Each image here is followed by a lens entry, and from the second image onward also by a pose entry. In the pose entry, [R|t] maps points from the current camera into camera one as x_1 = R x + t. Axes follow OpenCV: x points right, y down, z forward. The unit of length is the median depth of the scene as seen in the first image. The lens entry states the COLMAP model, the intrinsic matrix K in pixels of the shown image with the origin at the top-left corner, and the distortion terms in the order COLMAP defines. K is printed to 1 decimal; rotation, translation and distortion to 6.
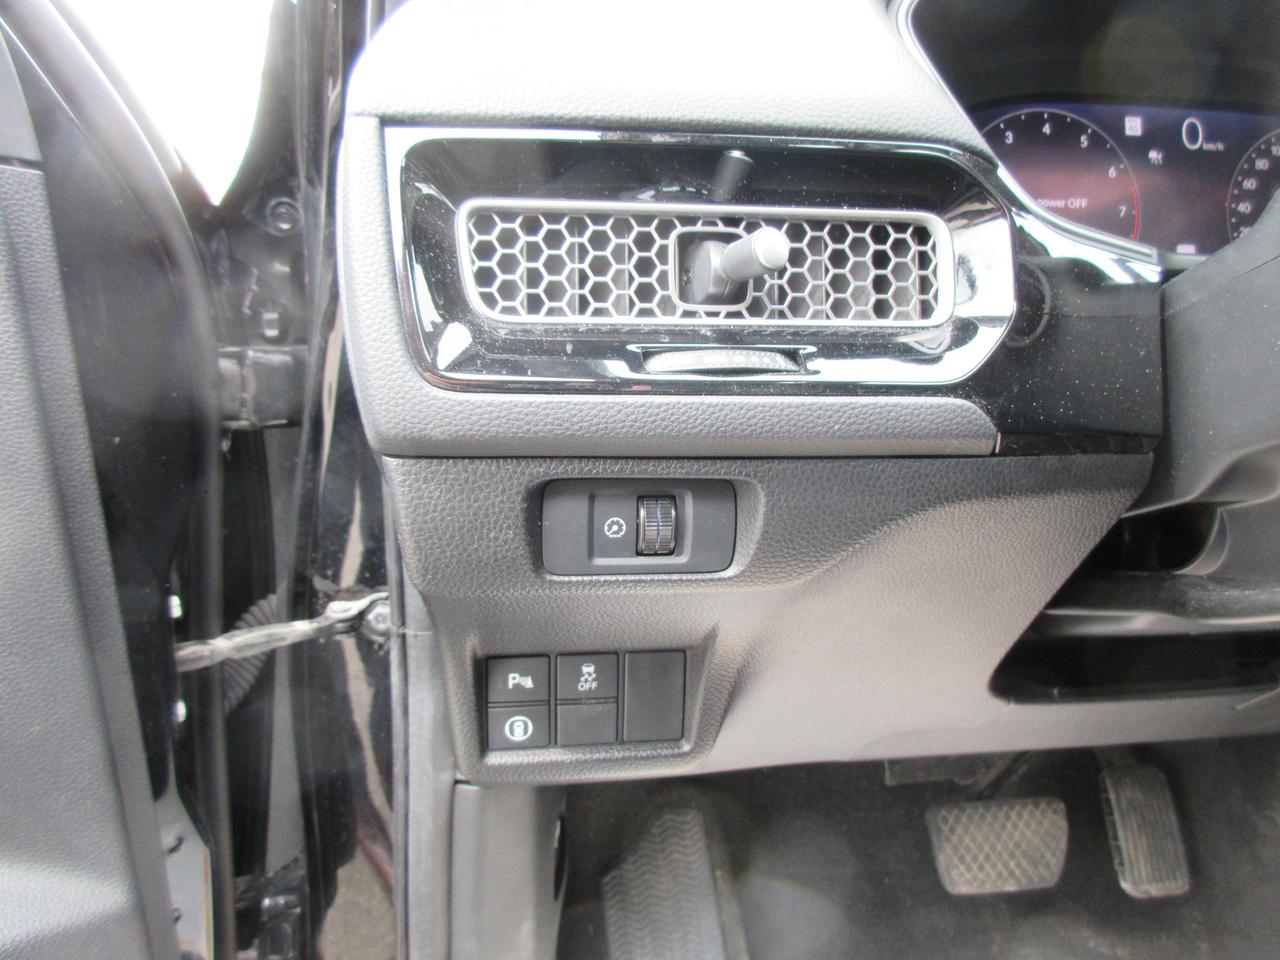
lens RADIAL K [[943.9, 0, 640.0], [0, 943.9, 480.0], [0, 0, 1]] dist [0.009340, 0.000496]
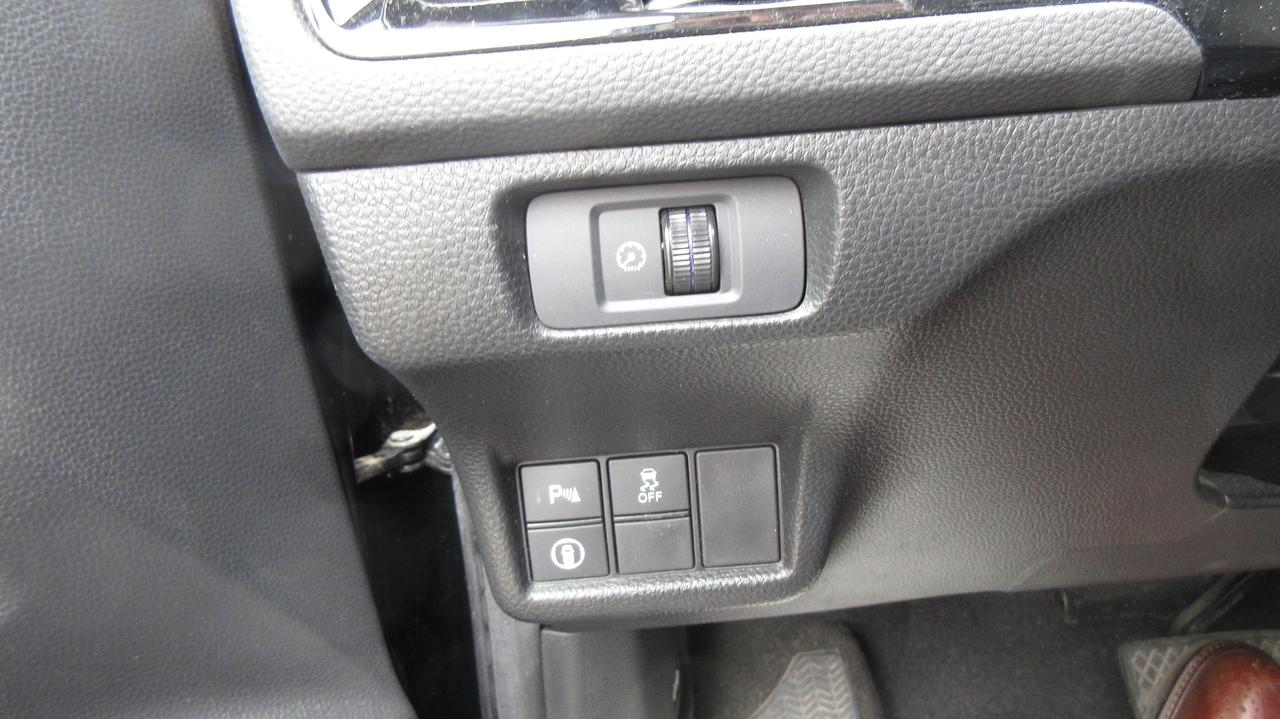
lens RADIAL K [[948.7, 0, 640.0], [0, 948.7, 359.5], [0, 0, 1]] dist [0.002381, -0.008534]
pose [[0.985681, -0.066671, -0.154883, 0.085118], [0.070770, 0.997269, 0.021099, 0.112396], [0.153053, -0.031758, 0.987708, 0.290566]]
